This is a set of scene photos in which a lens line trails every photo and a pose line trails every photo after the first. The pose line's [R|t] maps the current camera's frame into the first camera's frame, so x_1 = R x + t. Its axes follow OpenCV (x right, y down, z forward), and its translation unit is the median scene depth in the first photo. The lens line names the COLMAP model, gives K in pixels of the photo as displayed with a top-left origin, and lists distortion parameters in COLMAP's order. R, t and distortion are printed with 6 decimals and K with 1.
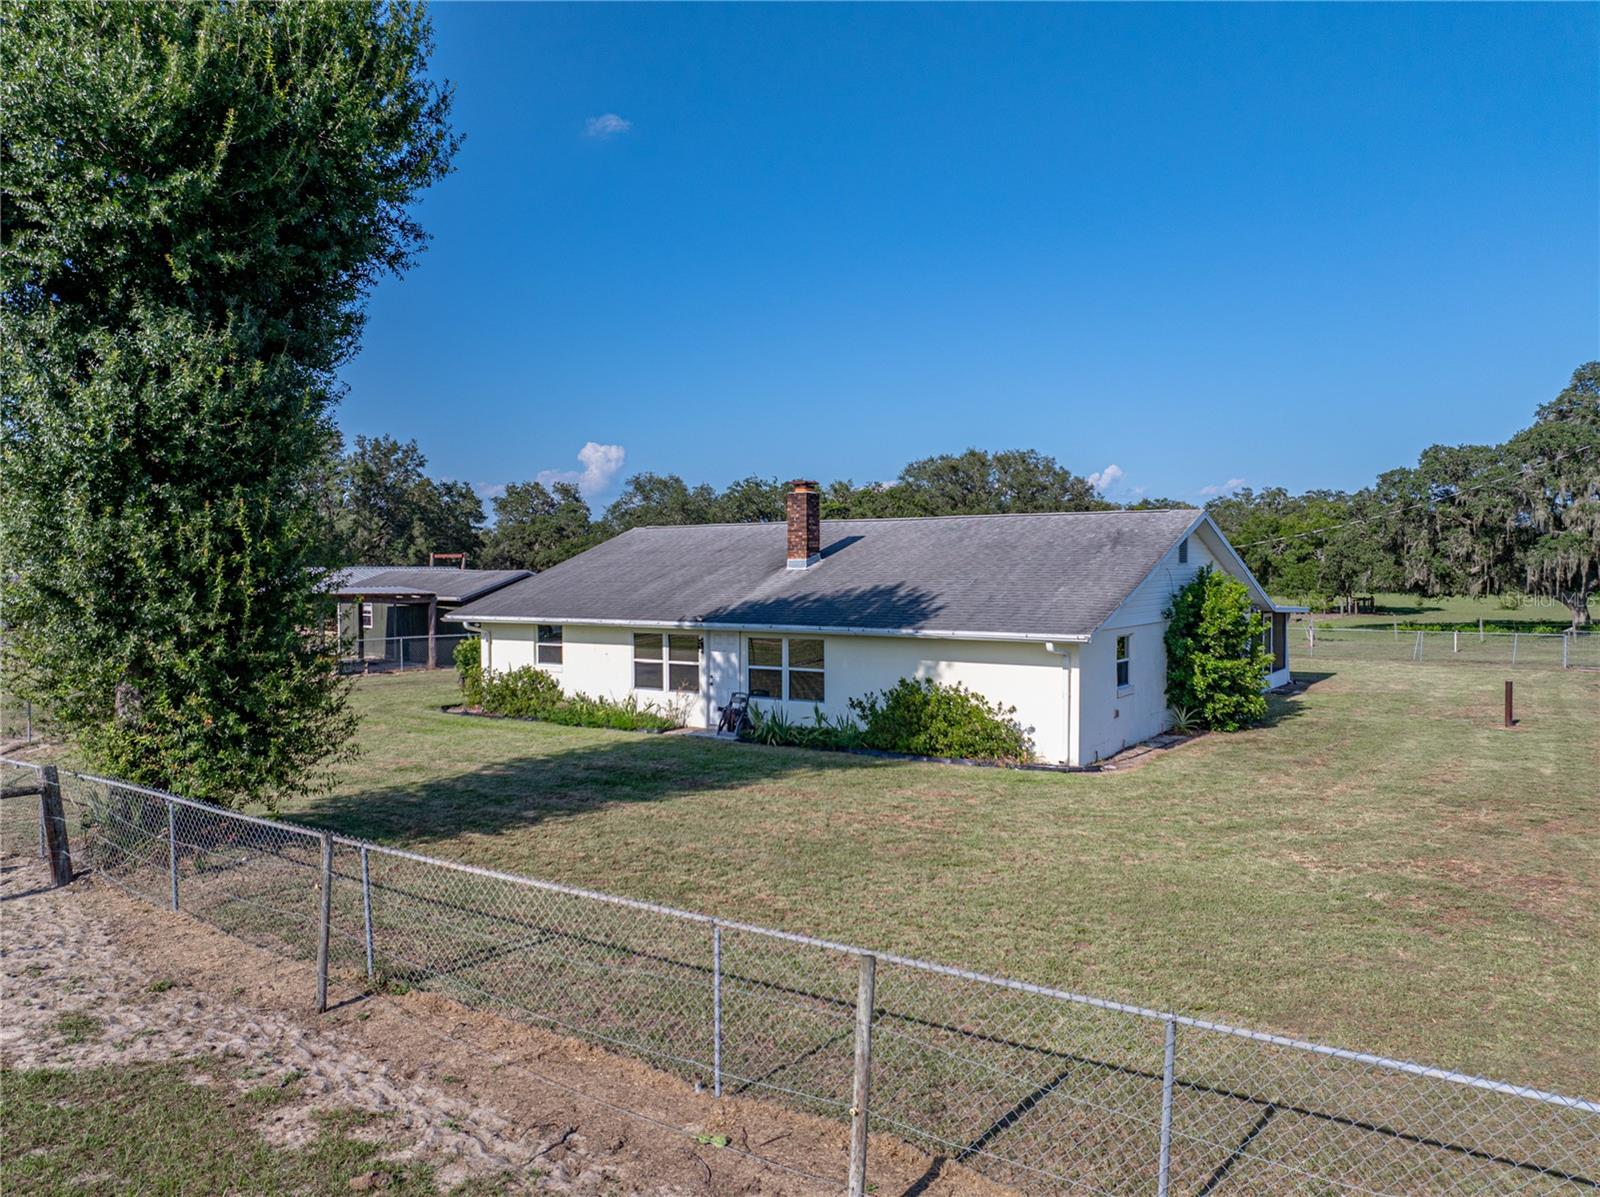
lens RADIAL K [[1124.0, 0, 794.1], [0, 1124.0, 599.1], [0, 0, 1]] dist [-0.038241, 0.002666]
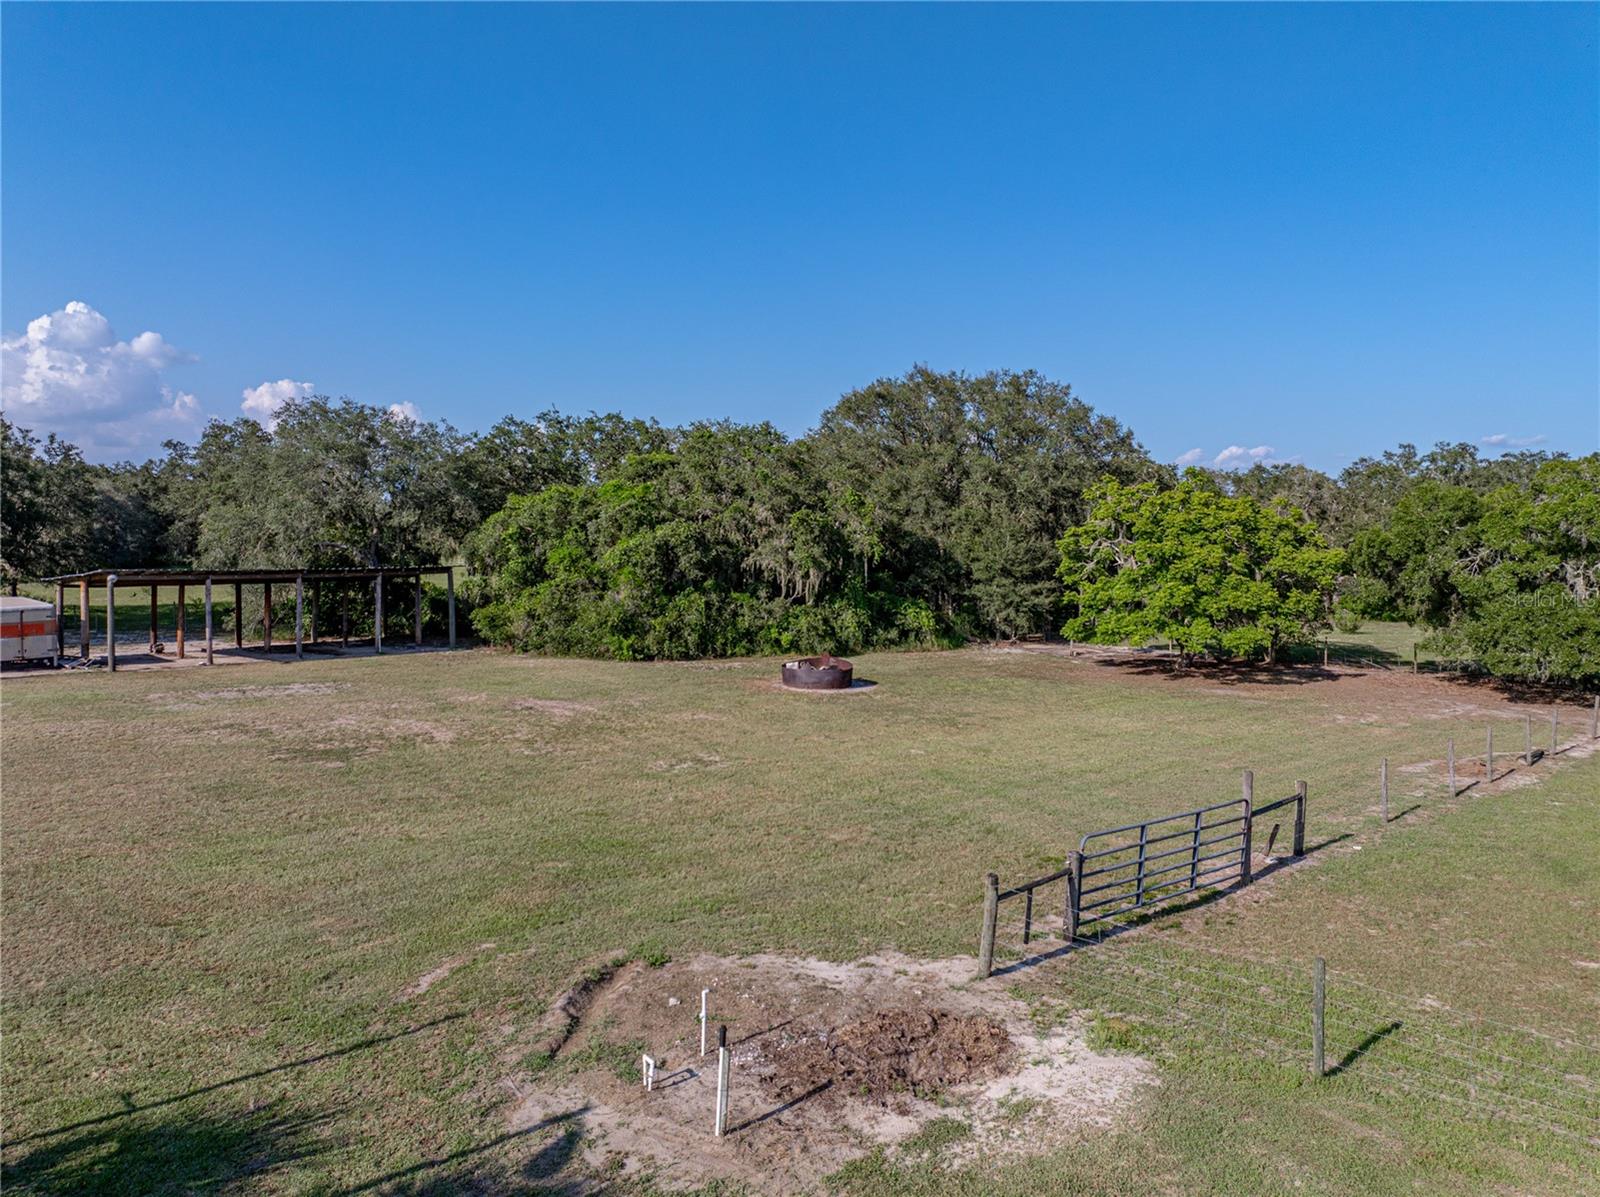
lens RADIAL K [[1124.0, 0, 809.3], [0, 1124.0, 597.3], [0, 0, 1]] dist [-0.038241, 0.002666]
pose [[0.994201, 0.026699, -0.104169, 0.749769], [-0.023930, 0.999328, 0.027748, -0.126421], [0.104840, -0.025094, 0.994172, 1.848917]]
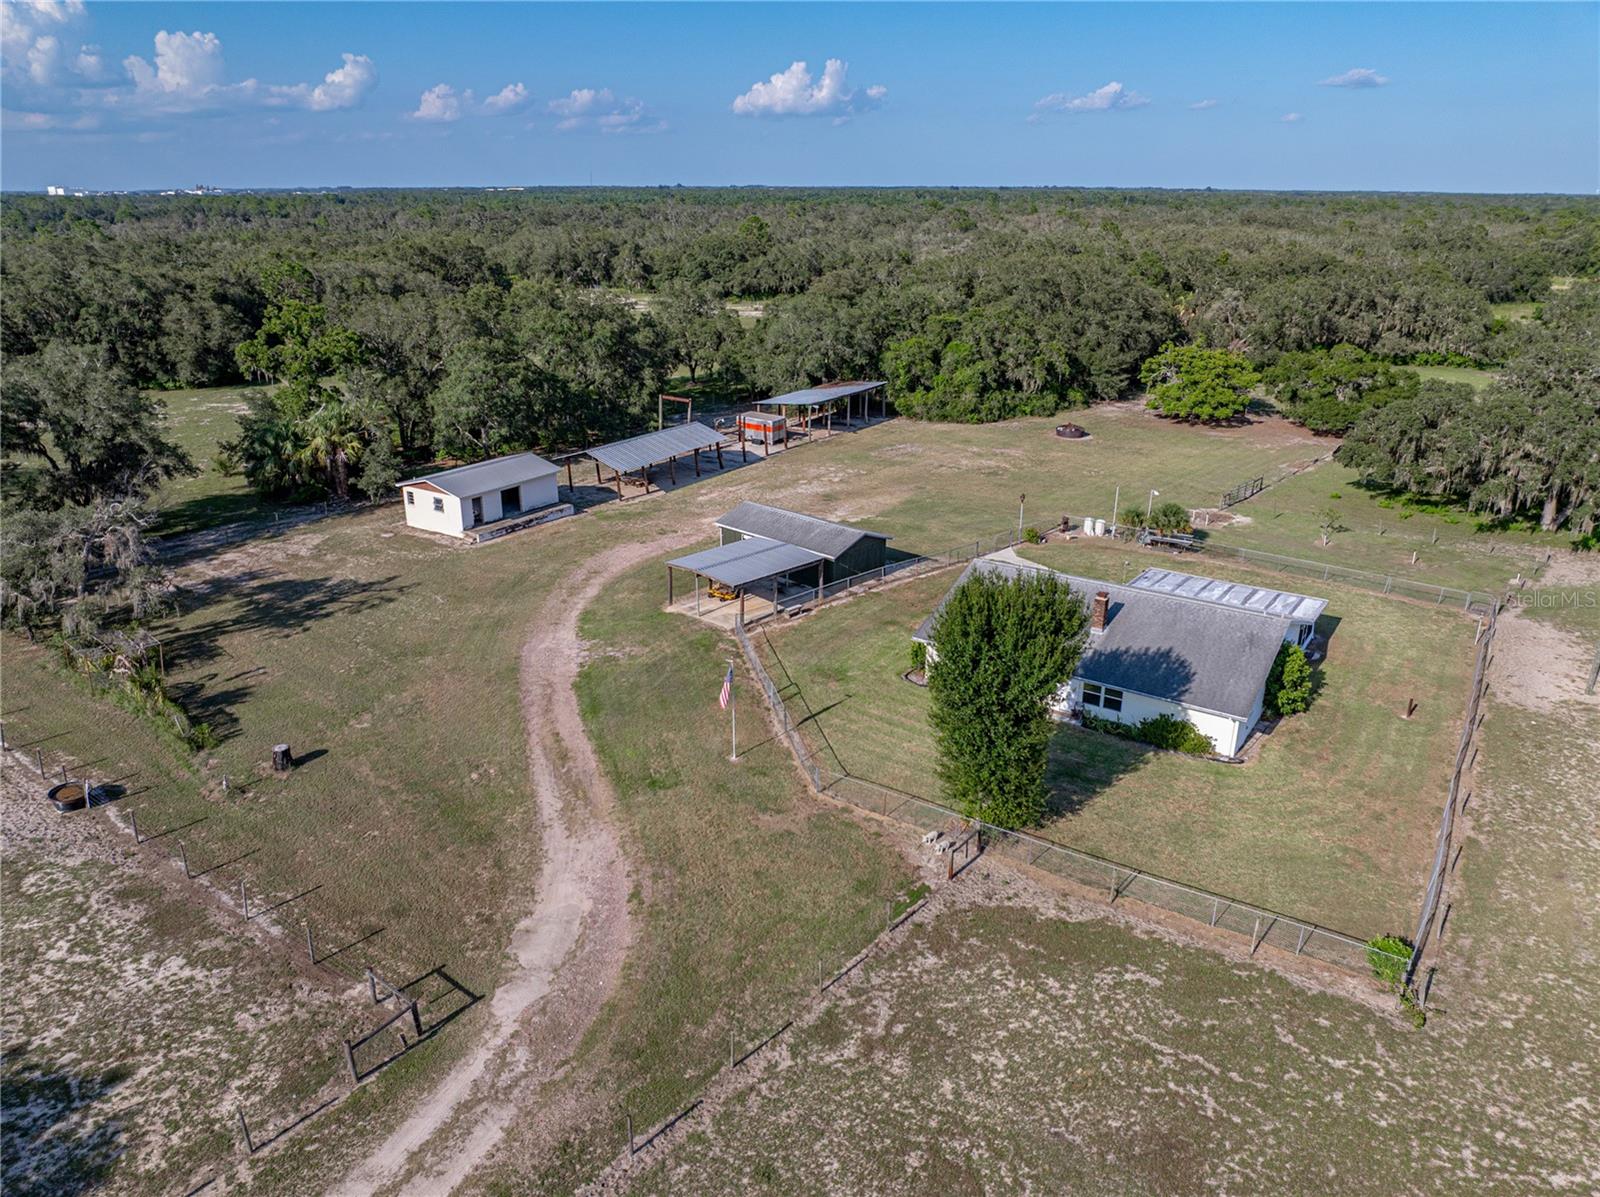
lens RADIAL K [[1124.0, 0, 791.1], [0, 1124.0, 590.0], [0, 0, 1]] dist [-0.038241, 0.002666]
pose [[0.999943, 0.002153, 0.010475, -0.621152], [-0.005356, 0.948631, 0.316340, -0.801641], [-0.009256, -0.316378, 0.948588, -1.028827]]
